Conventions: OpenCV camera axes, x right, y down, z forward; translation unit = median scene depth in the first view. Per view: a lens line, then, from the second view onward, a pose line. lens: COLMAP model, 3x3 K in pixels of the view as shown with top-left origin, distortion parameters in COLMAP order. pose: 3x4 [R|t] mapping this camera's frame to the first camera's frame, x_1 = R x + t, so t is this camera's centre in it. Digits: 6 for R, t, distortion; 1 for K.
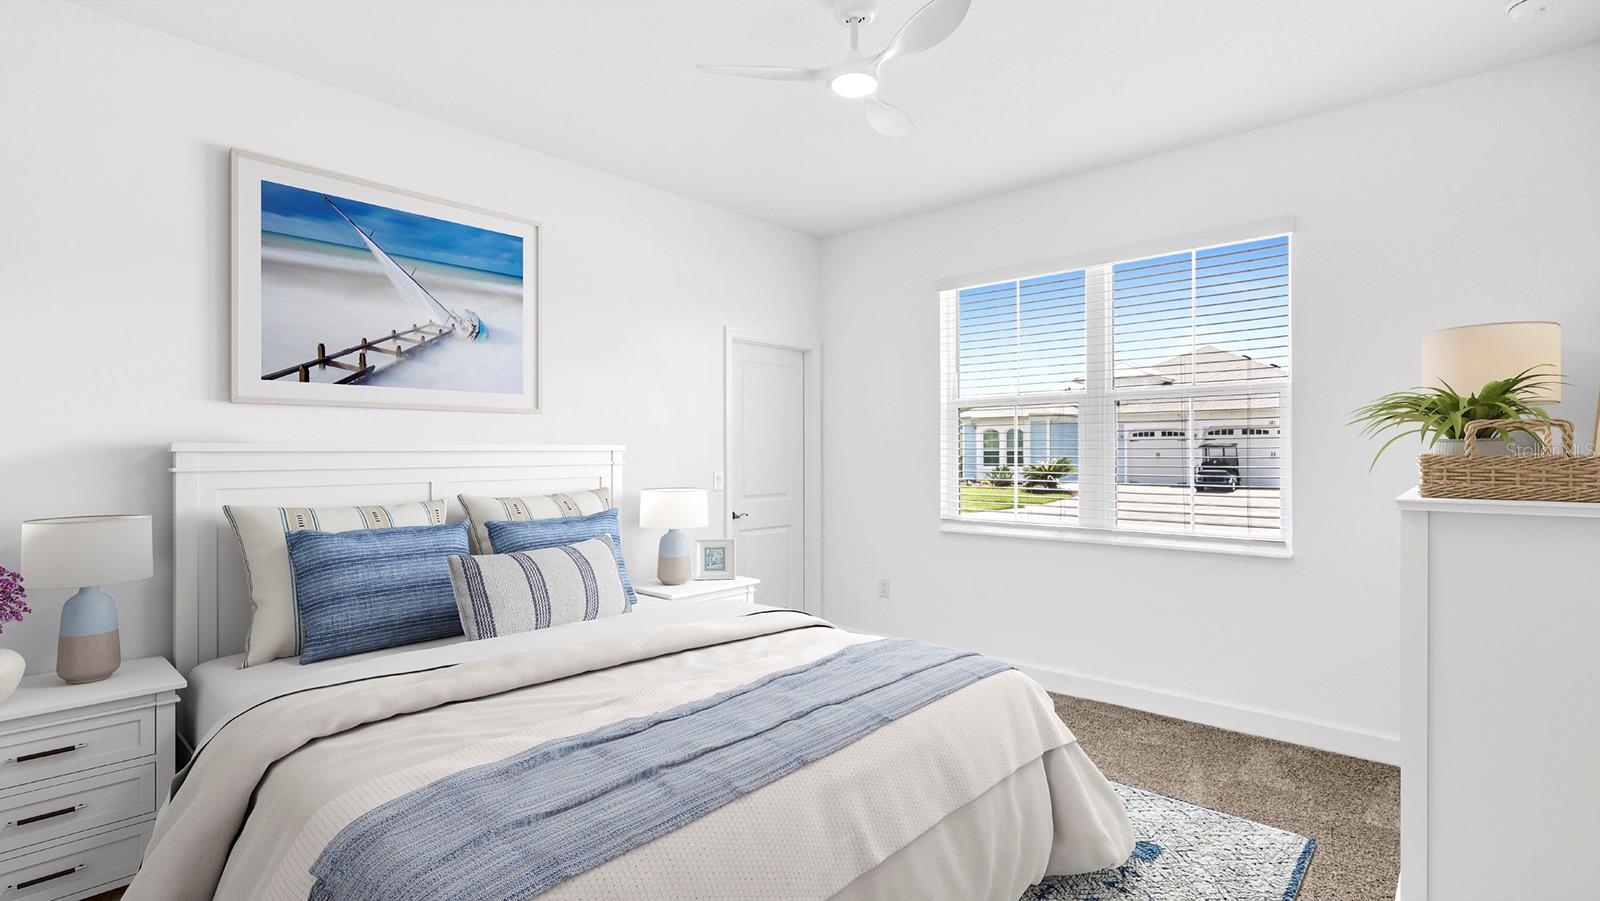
lens RADIAL K [[746.9, 0, 793.4], [0, 746.9, 472.9], [0, 0, 1]] dist [-0.000764, 0.000233]
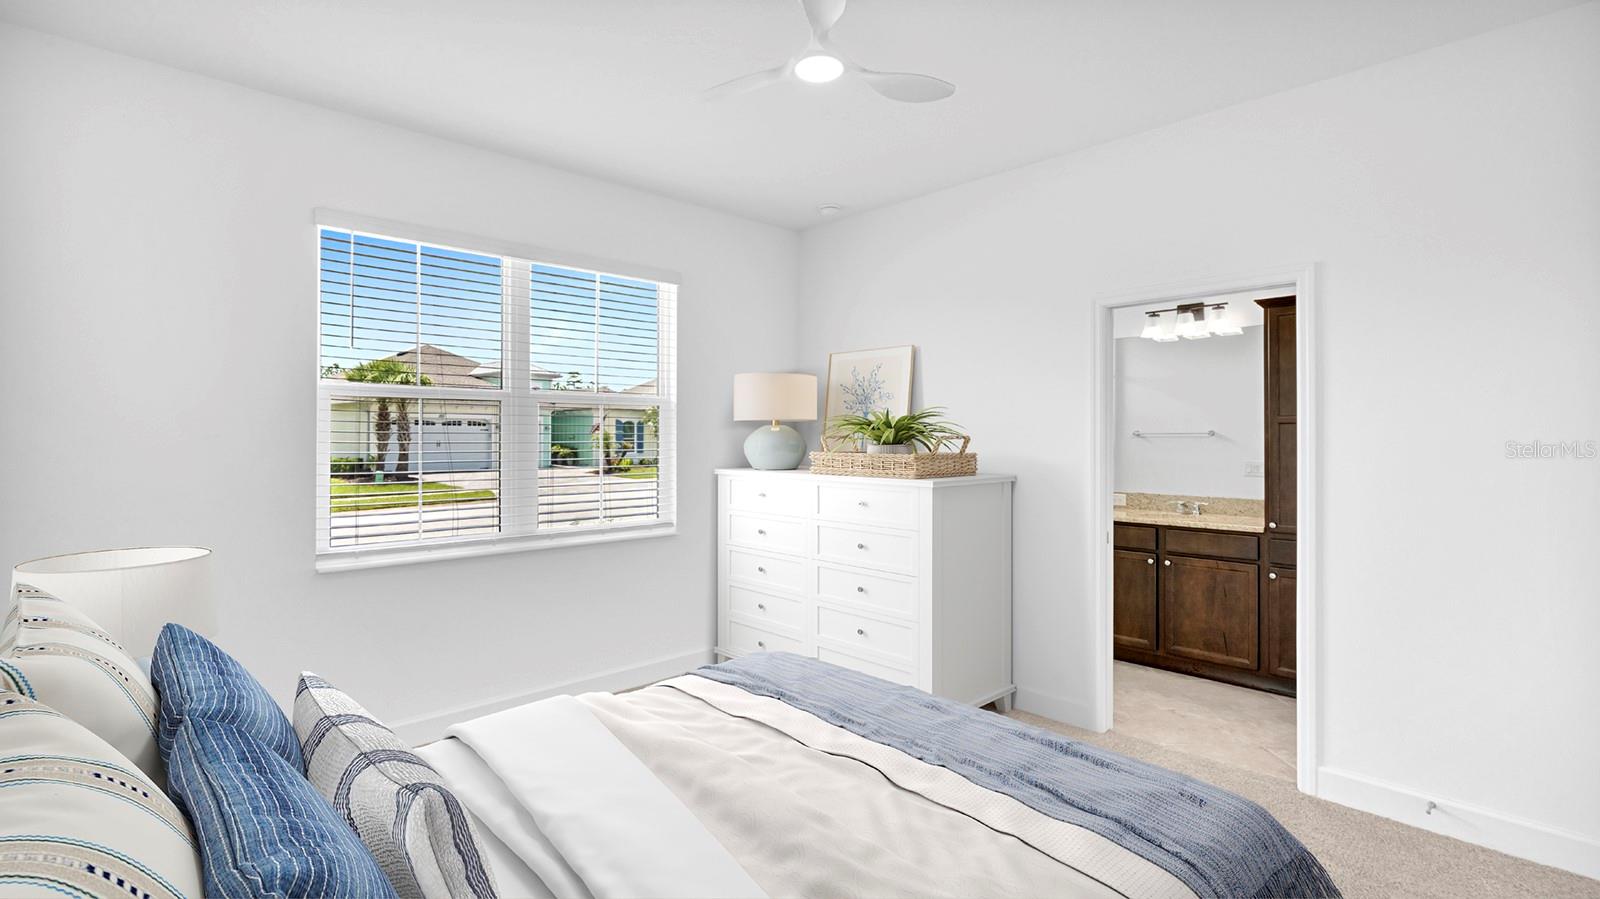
lens RADIAL K [[746.9, 0, 793.4], [0, 746.9, 471.9], [0, 0, 1]] dist [-0.000764, 0.000233]
pose [[0.068421, -0.040052, 0.996852, -0.521108], [0.029730, 0.998832, 0.038091, -0.032609], [-0.997213, 0.027030, 0.069532, 0.584762]]
